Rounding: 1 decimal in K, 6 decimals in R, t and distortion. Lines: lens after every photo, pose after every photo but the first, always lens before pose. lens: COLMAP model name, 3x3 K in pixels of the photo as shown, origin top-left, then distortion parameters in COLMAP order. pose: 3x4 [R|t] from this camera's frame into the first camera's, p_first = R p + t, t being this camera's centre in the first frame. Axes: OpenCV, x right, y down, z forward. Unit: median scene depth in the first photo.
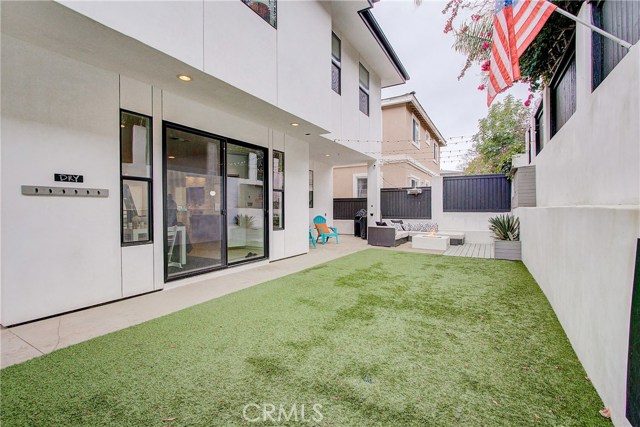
lens RADIAL K [[296.8, 0, 315.4], [0, 296.8, 214.6], [0, 0, 1]] dist [-0.008642, 0.001488]
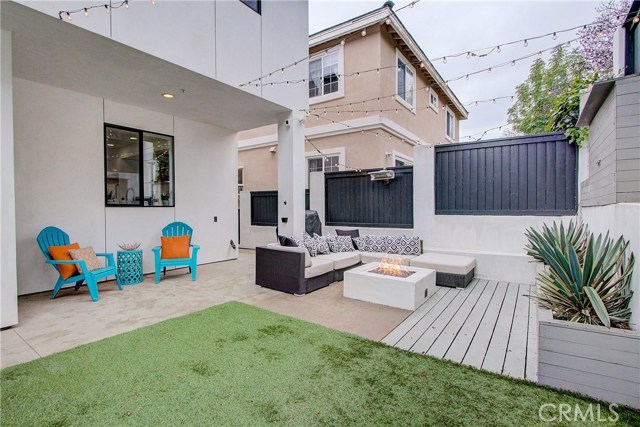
lens RADIAL K [[303.3, 0, 321.4], [0, 303.3, 214.3], [0, 0, 1]] dist [-0.015849, 0.001513]
pose [[0.996681, 0.002025, -0.081377, 0.272596], [-0.001729, 0.999992, 0.003706, -0.010300], [0.081384, -0.003553, 0.996676, 0.452467]]
